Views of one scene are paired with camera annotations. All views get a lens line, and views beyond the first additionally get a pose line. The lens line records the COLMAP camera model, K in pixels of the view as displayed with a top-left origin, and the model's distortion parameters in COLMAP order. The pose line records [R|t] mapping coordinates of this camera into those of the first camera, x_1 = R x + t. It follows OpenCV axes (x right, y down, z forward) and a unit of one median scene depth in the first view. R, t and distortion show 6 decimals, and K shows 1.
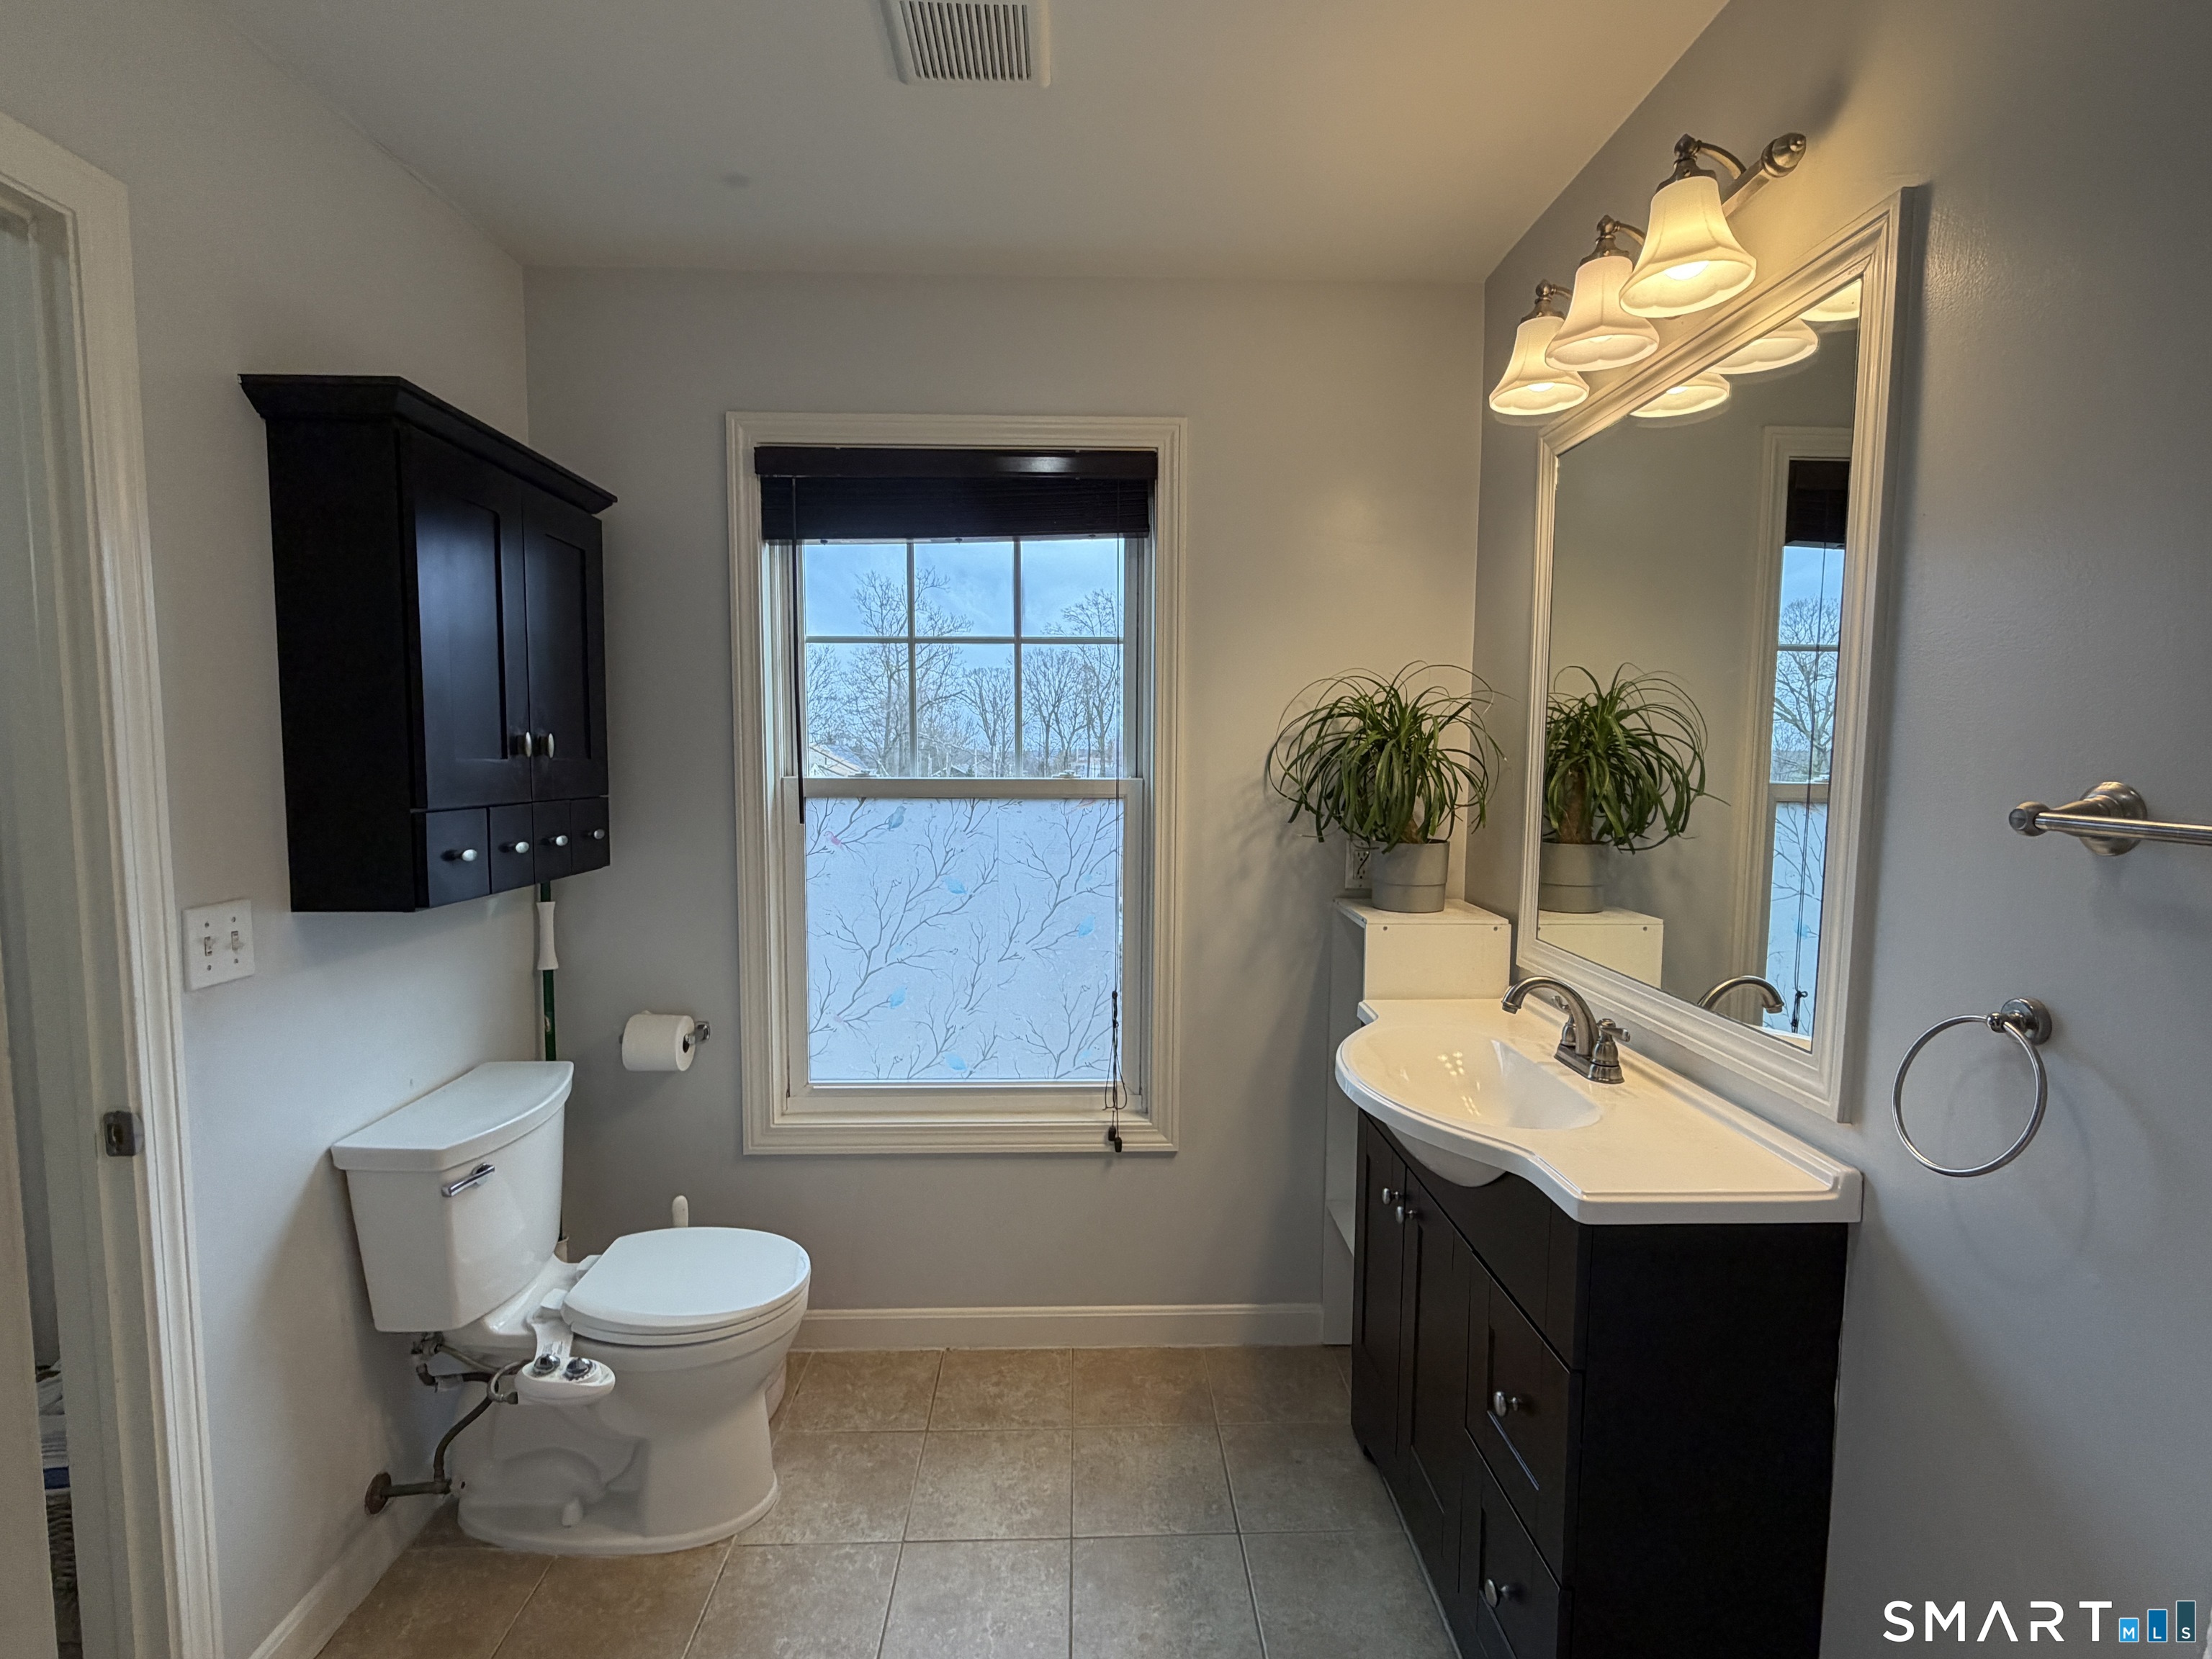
lens RADIAL K [[1055.6, 0, 1106.0], [0, 1055.6, 829.5], [0, 0, 1]] dist [-0.001616, -0.000780]
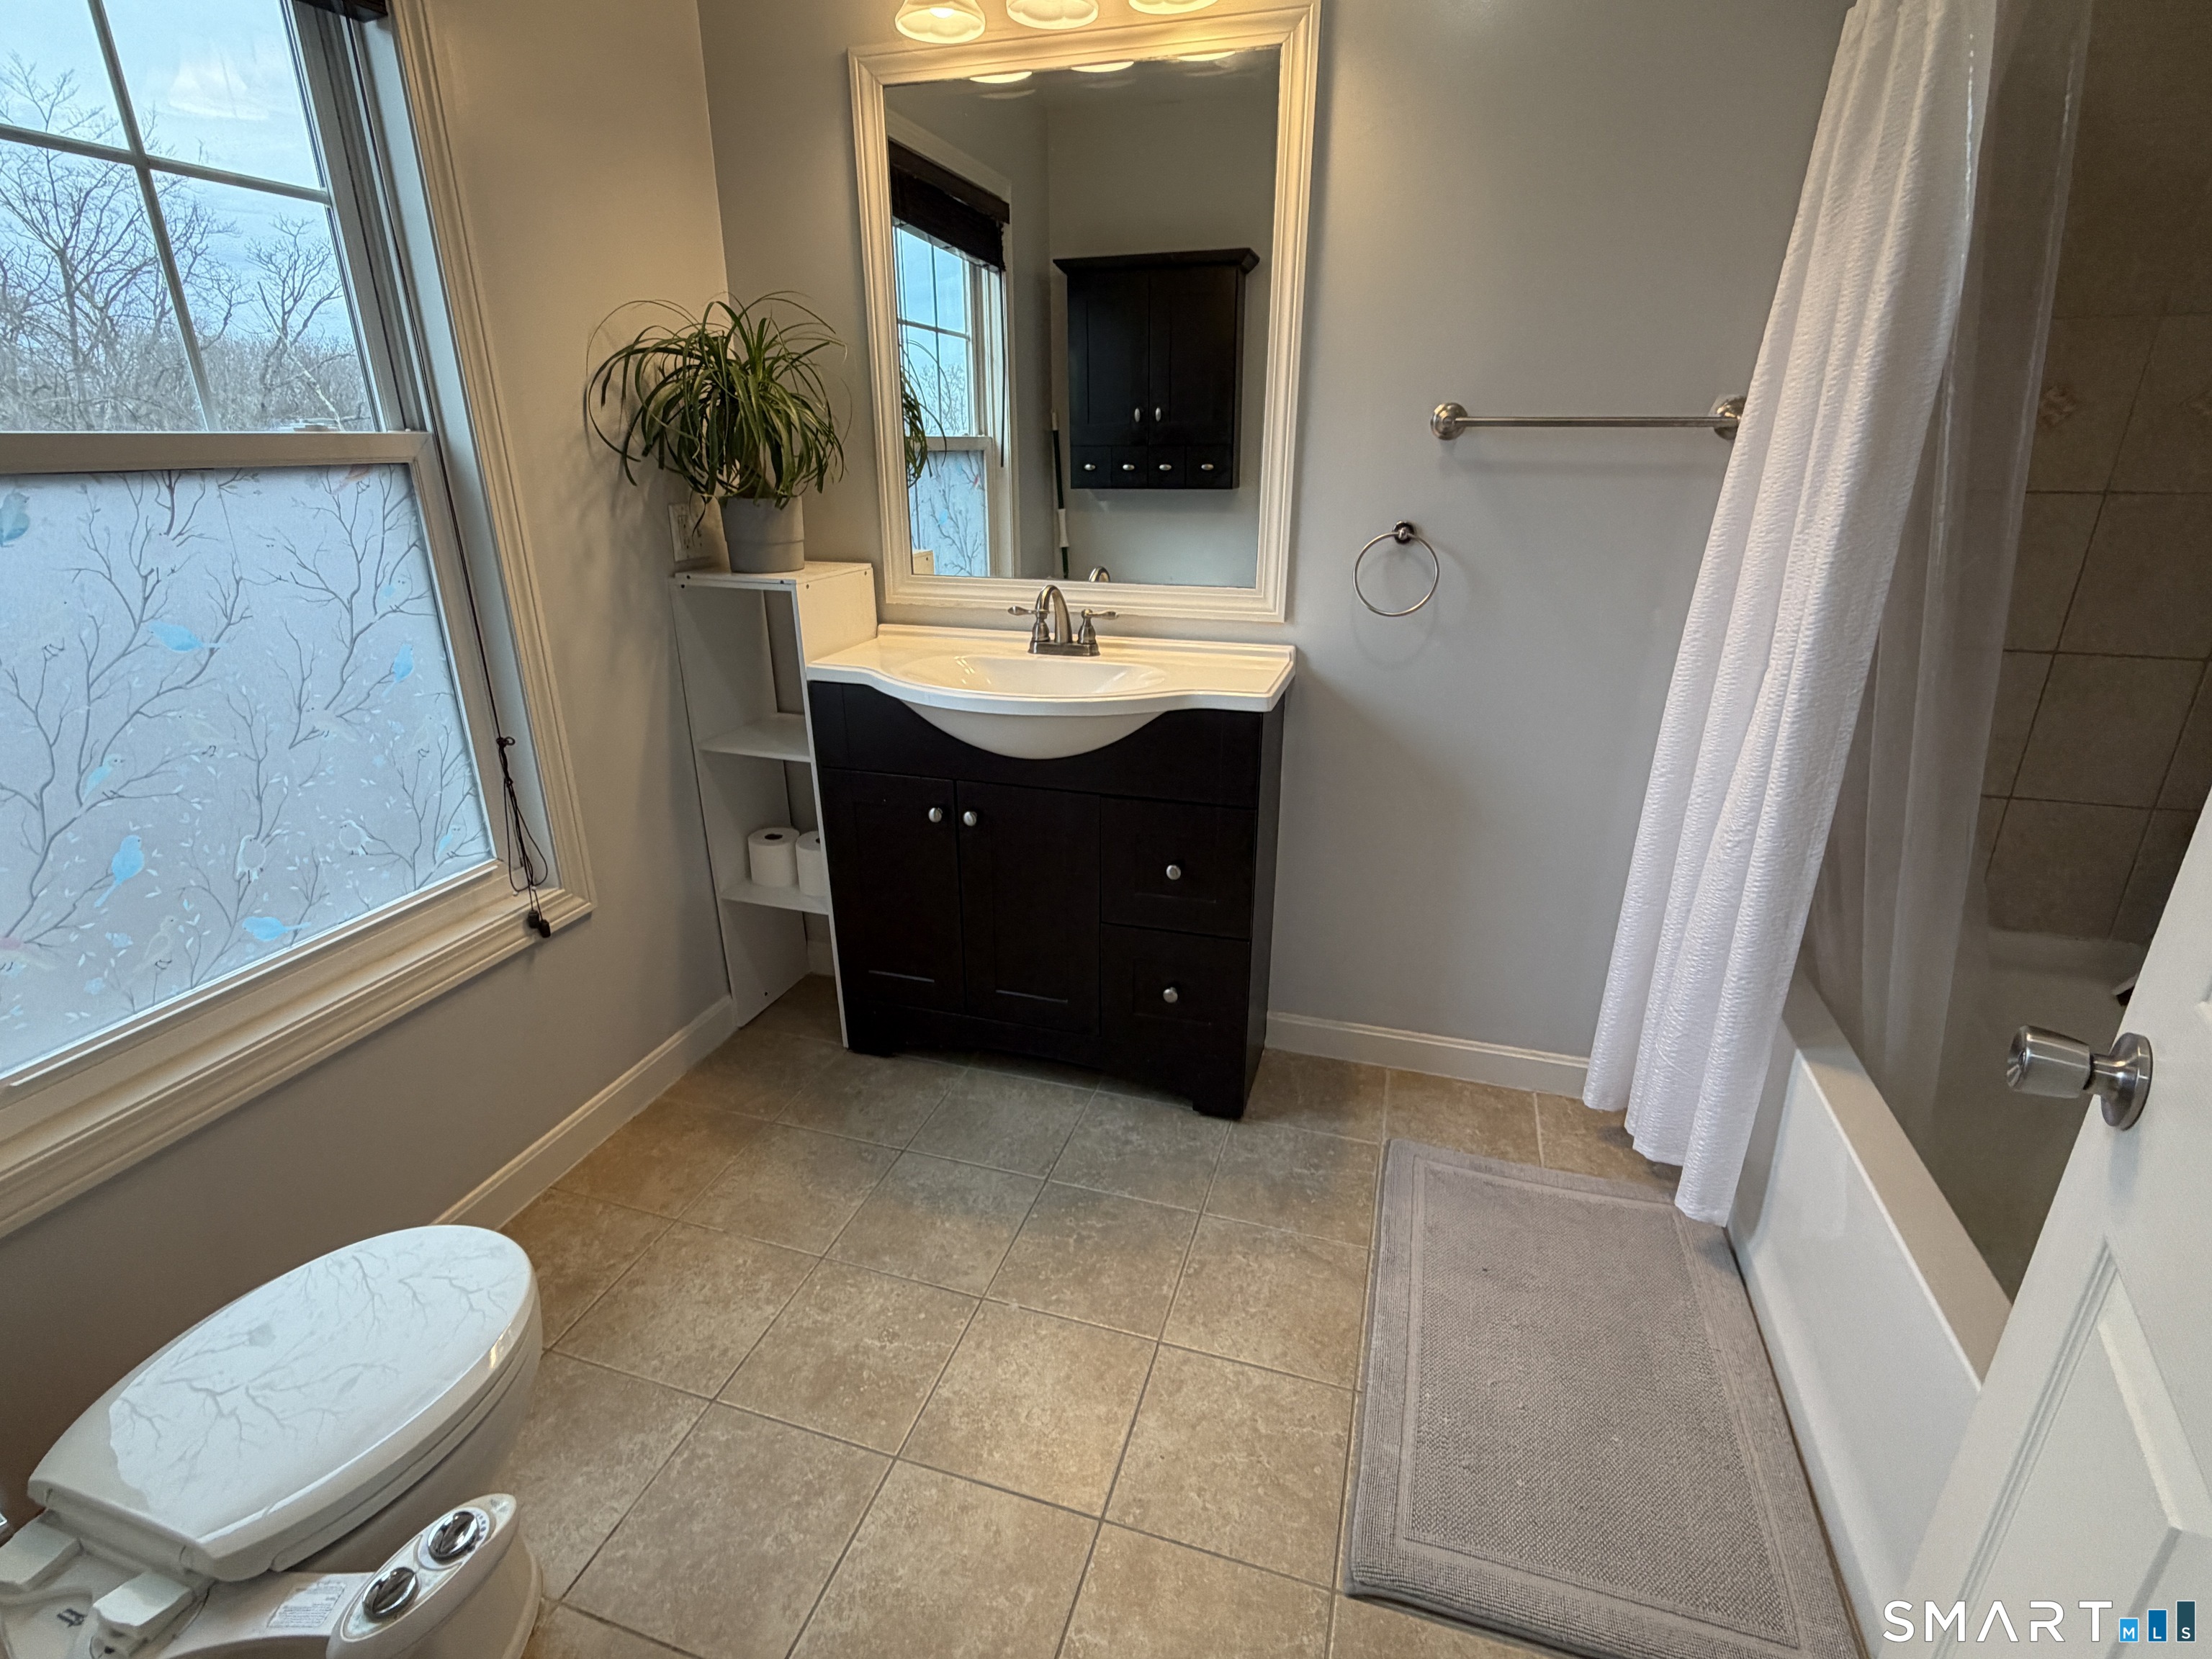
lens RADIAL K [[1055.6, 0, 1106.0], [0, 1055.6, 829.5], [0, 0, 1]] dist [-0.001616, -0.000780]
pose [[0.324671, -0.335288, 0.884404, -0.523835], [0.077729, 0.941354, 0.328344, 0.004187], [-0.942628, -0.037860, 0.331692, 0.350792]]
